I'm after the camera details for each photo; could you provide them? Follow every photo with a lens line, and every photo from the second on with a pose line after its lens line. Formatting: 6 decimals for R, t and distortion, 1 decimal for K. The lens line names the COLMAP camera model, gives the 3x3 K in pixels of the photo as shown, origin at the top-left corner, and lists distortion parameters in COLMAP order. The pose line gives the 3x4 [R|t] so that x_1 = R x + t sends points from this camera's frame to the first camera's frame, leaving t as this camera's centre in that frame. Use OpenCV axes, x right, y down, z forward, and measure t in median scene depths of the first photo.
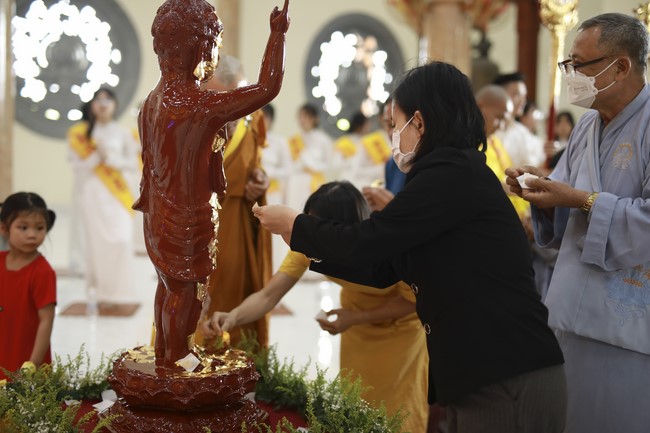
lens RADIAL K [[955.8, 0, 327.6], [0, 955.8, 219.0], [0, 0, 1]] dist [0.020546, 0.113162]
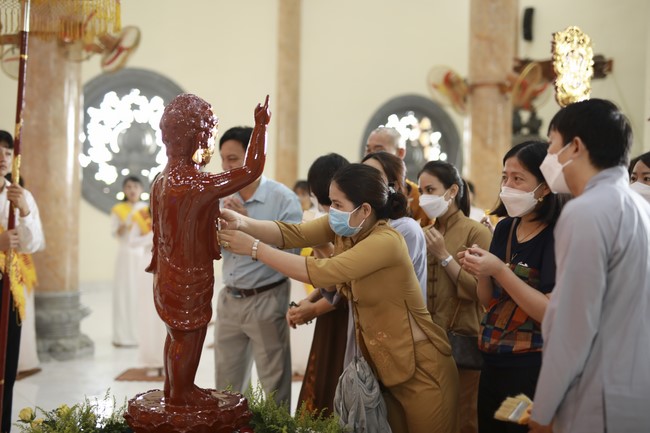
lens RADIAL K [[955.8, 0, 327.6], [0, 955.8, 219.0], [0, 0, 1]] dist [0.020546, 0.113162]
pose [[0.996418, -0.012167, -0.083686, 0.112577], [0.005289, 0.996625, -0.081923, 0.021068], [0.084400, 0.081187, 0.993119, -0.160251]]
